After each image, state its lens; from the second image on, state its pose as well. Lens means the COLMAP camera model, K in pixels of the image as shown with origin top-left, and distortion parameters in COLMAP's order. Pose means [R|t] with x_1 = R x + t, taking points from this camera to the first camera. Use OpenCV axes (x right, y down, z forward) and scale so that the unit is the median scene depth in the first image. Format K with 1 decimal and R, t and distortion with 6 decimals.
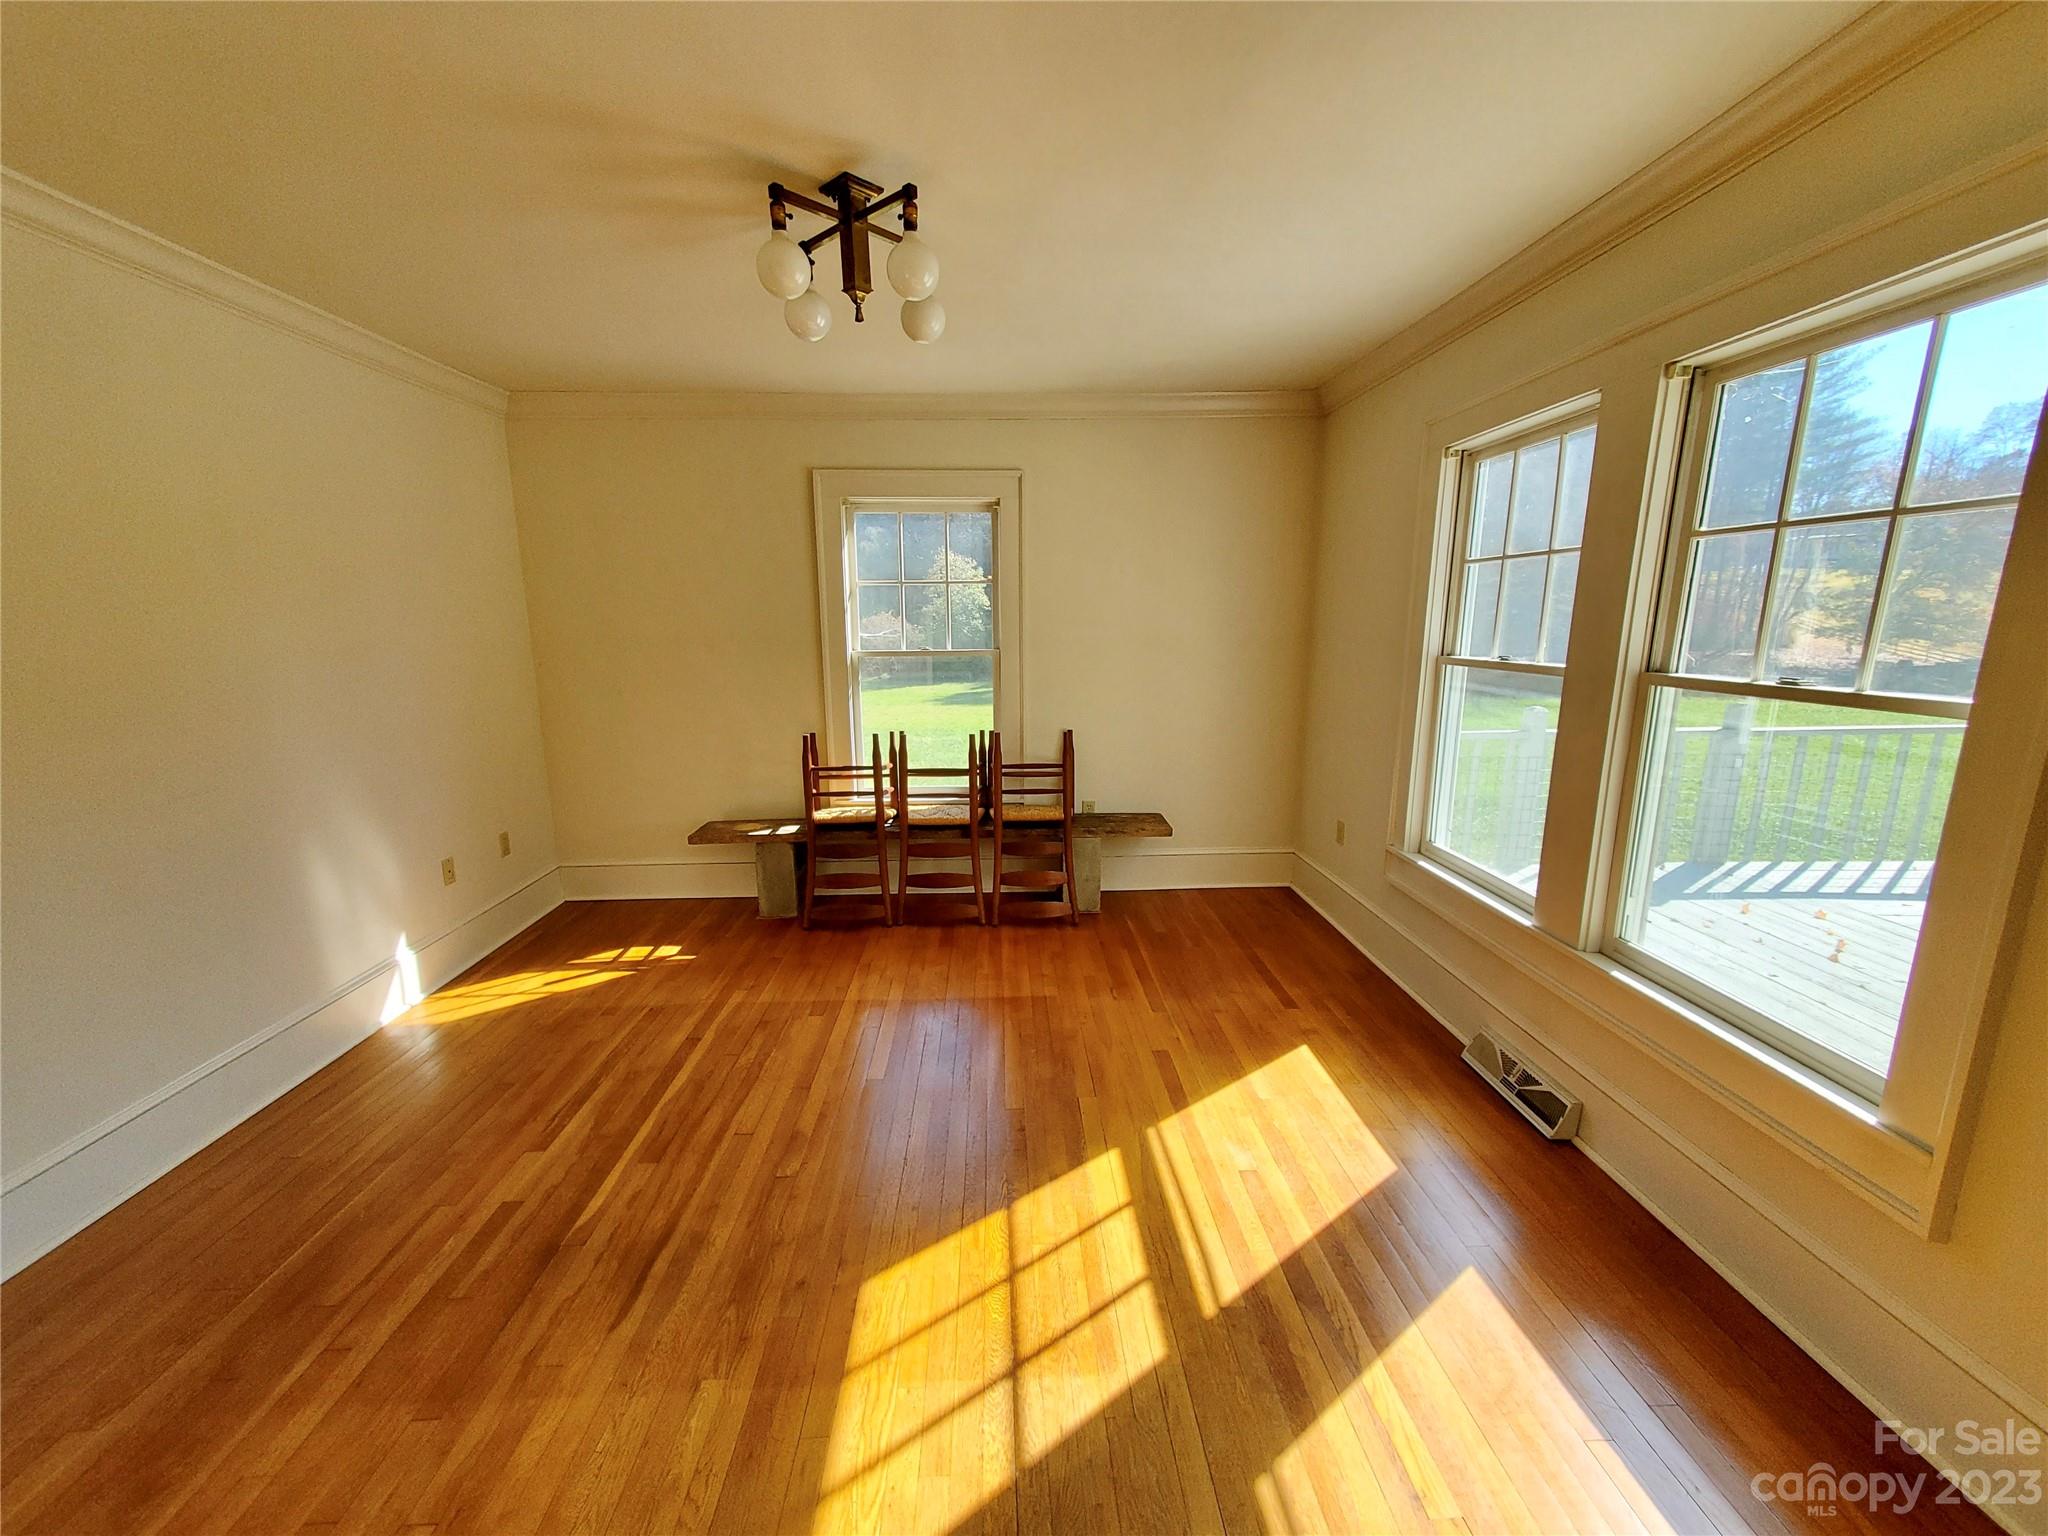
lens RADIAL K [[809.4, 0, 1018.9], [0, 809.4, 777.7], [0, 0, 1]] dist [0.002072, 0.000398]
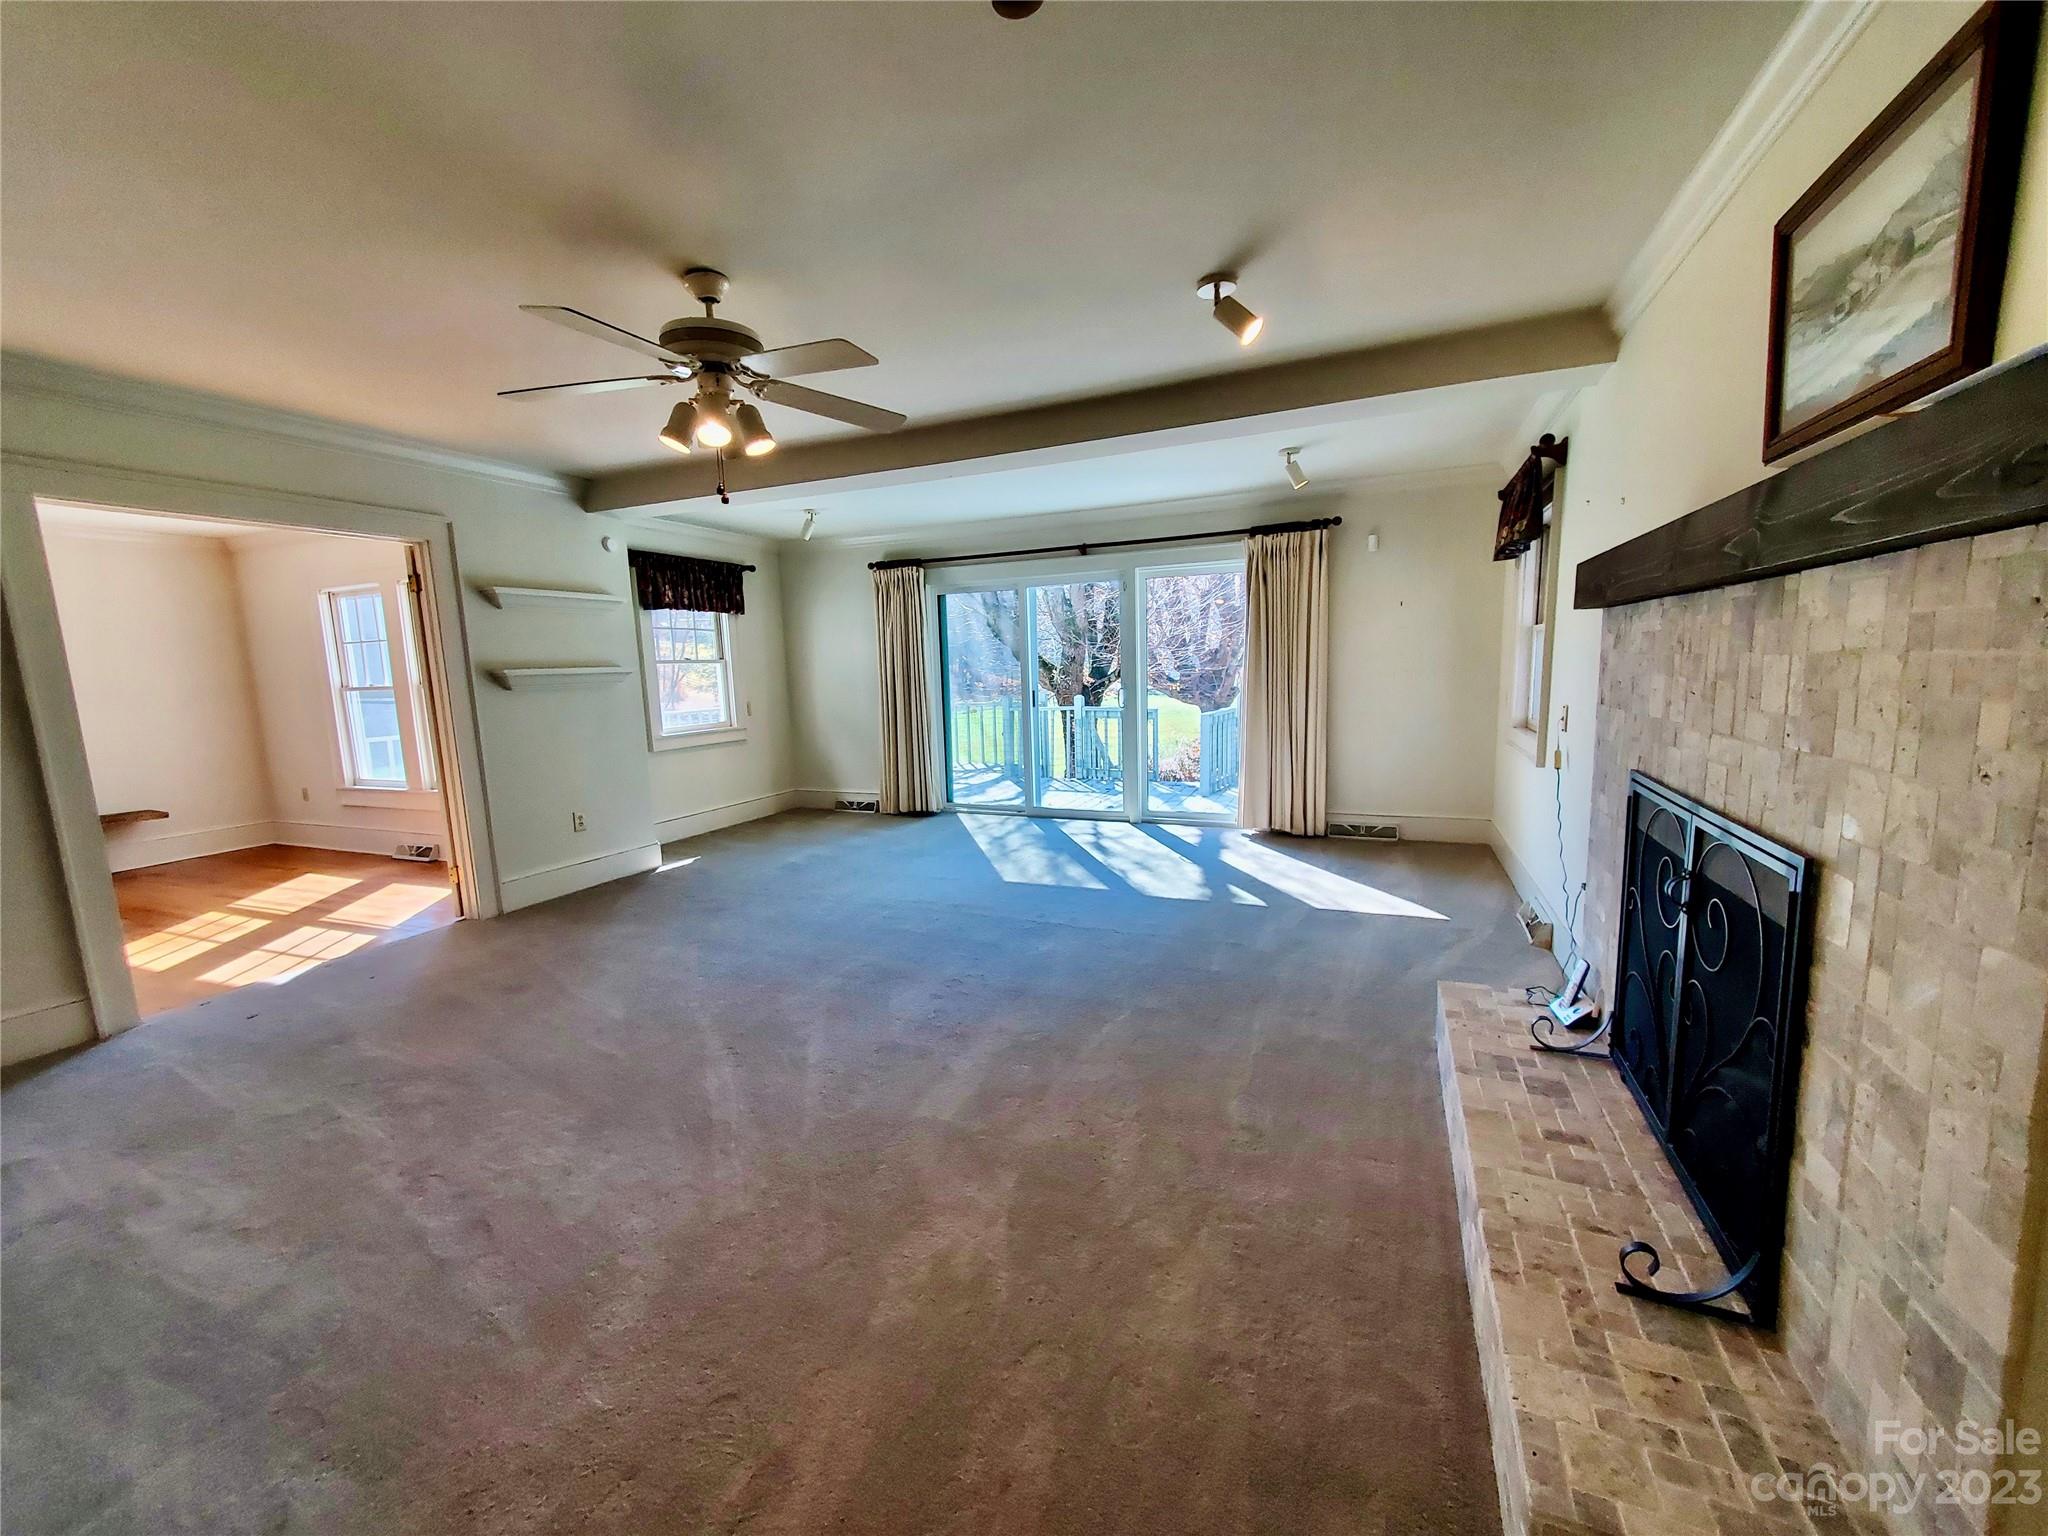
lens RADIAL K [[809.4, 0, 1018.9], [0, 809.4, 777.7], [0, 0, 1]] dist [0.002072, 0.000398]
pose [[0.428273, -0.132744, 0.893846, -0.628954], [0.205464, 0.977548, 0.046729, 0.336661], [-0.879981, 0.163640, 0.445932, -1.425904]]
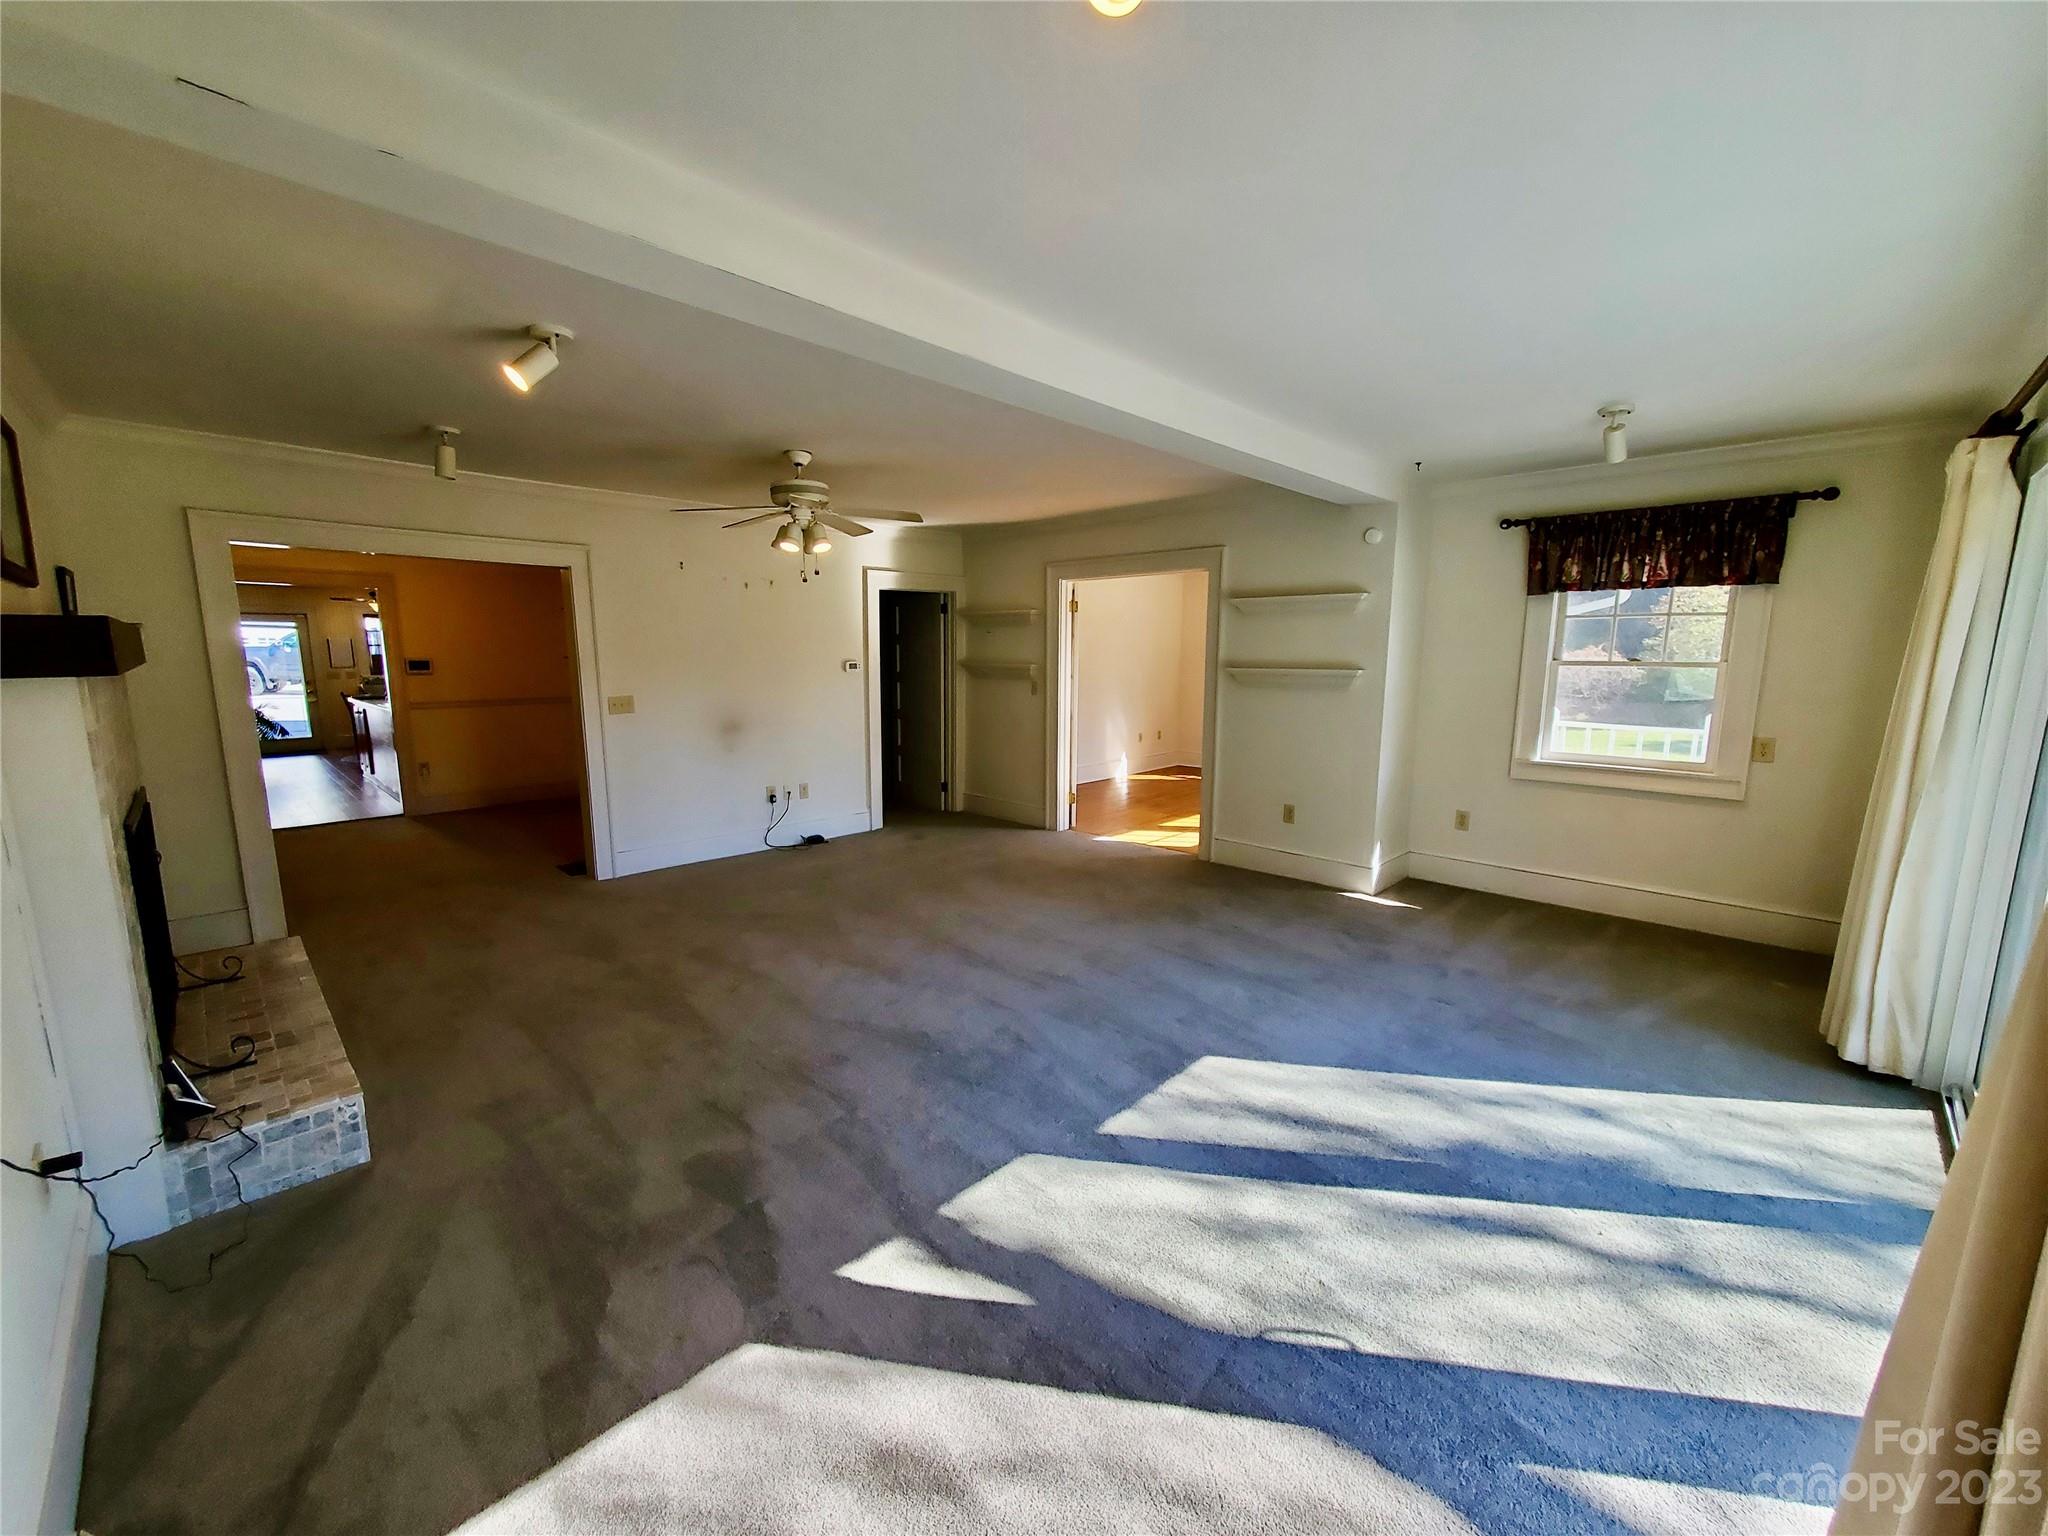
lens RADIAL K [[809.4, 0, 1018.9], [0, 809.4, 777.7], [0, 0, 1]] dist [0.002072, 0.000398]
pose [[0.688381, 0.123991, -0.714673, 1.246509], [-0.152958, 0.987939, 0.024071, 0.290077], [0.709038, 0.092745, 0.699044, -1.516978]]
